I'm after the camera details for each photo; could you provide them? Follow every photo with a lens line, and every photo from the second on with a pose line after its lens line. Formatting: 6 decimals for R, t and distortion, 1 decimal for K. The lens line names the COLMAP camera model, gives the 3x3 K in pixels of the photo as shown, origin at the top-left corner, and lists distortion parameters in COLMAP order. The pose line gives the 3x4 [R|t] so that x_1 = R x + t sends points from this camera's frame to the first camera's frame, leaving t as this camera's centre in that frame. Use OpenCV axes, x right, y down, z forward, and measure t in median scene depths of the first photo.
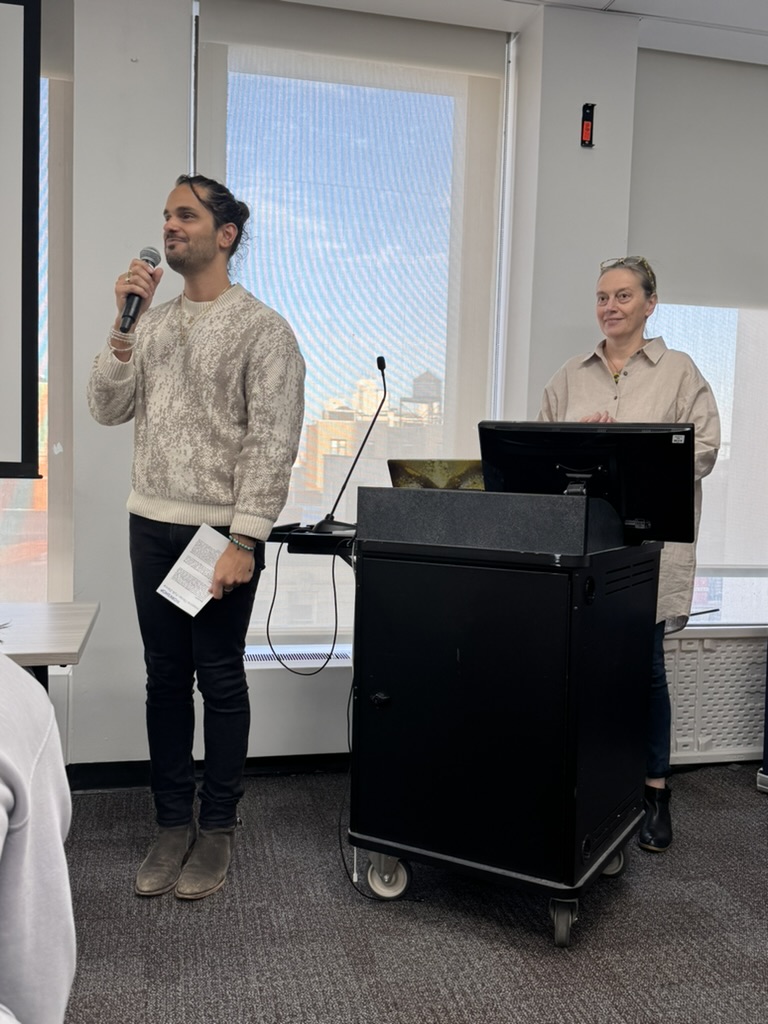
lens RADIAL K [[986.4, 0, 386.2], [0, 986.4, 516.4], [0, 0, 1]] dist [0.021977, 0.000000]
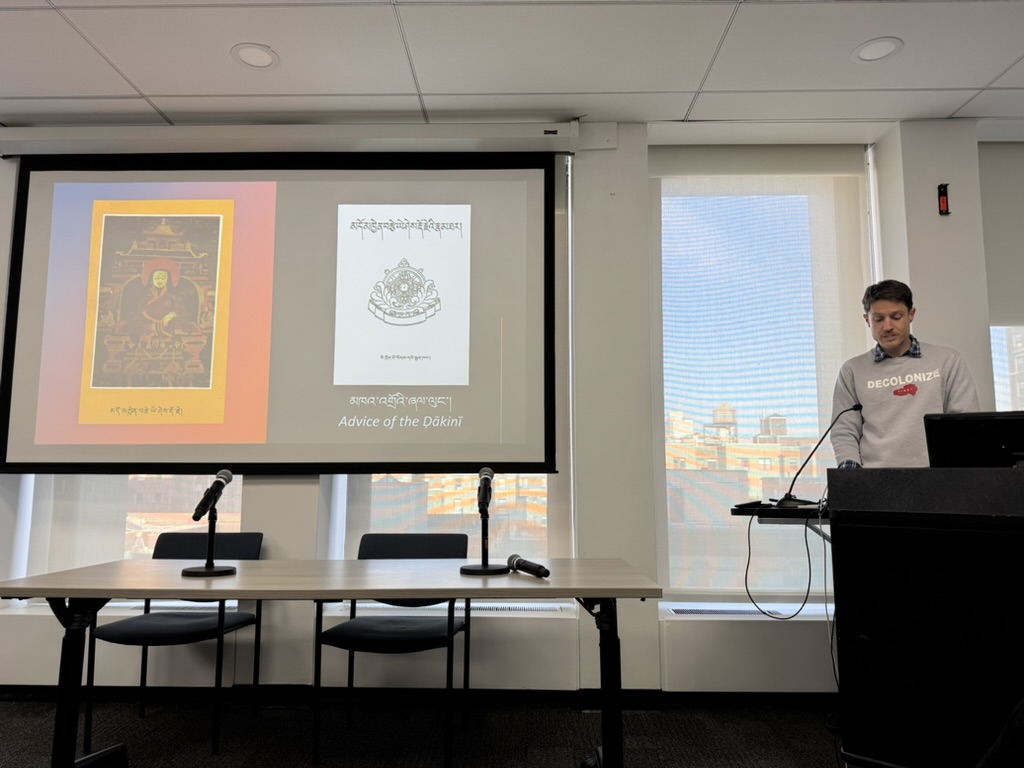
lens RADIAL K [[724.5, 0, 514.9], [0, 724.5, 382.2], [0, 0, 1]] dist [0.023934, -0.021308]
pose [[0.970861, -0.054459, -0.233375, -0.158327], [0.010931, 0.982886, -0.183889, 0.023745], [0.239396, 0.175979, 0.954841, -0.035408]]
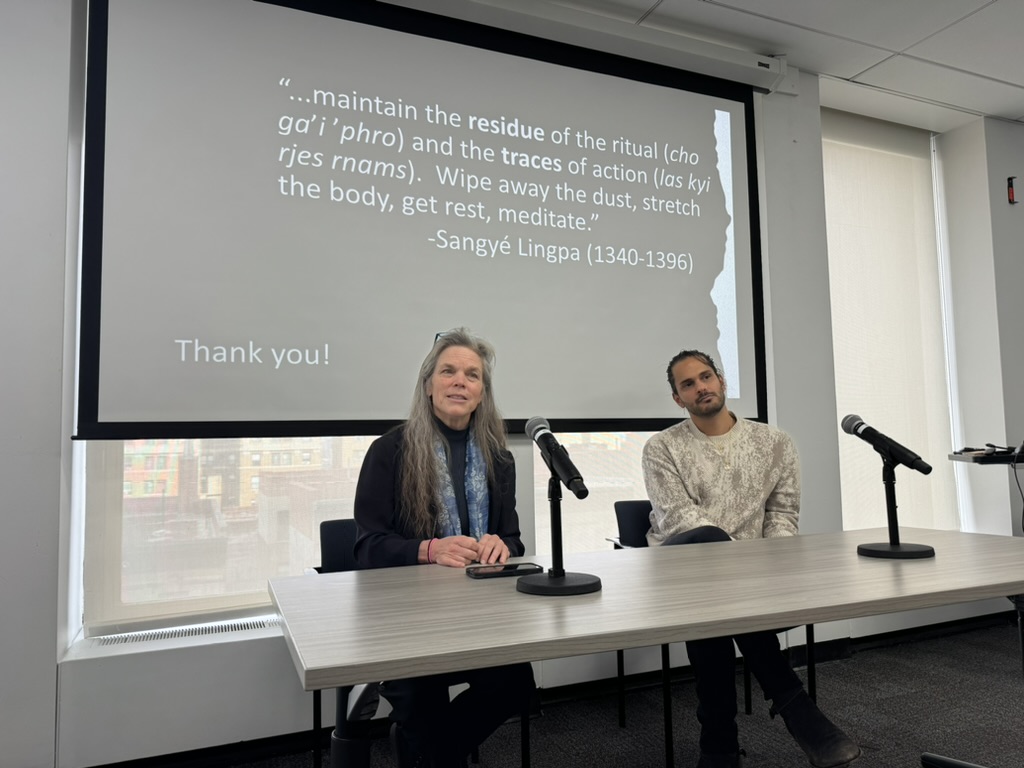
lens RADIAL K [[724.5, 0, 512.5], [0, 724.5, 369.0], [0, 0, 1]] dist [0.023934, -0.021308]
pose [[0.978361, -0.024582, 0.205438, -0.908570], [0.053016, 0.989552, -0.134072, -0.003362], [-0.199996, 0.142062, 0.969443, 0.091295]]
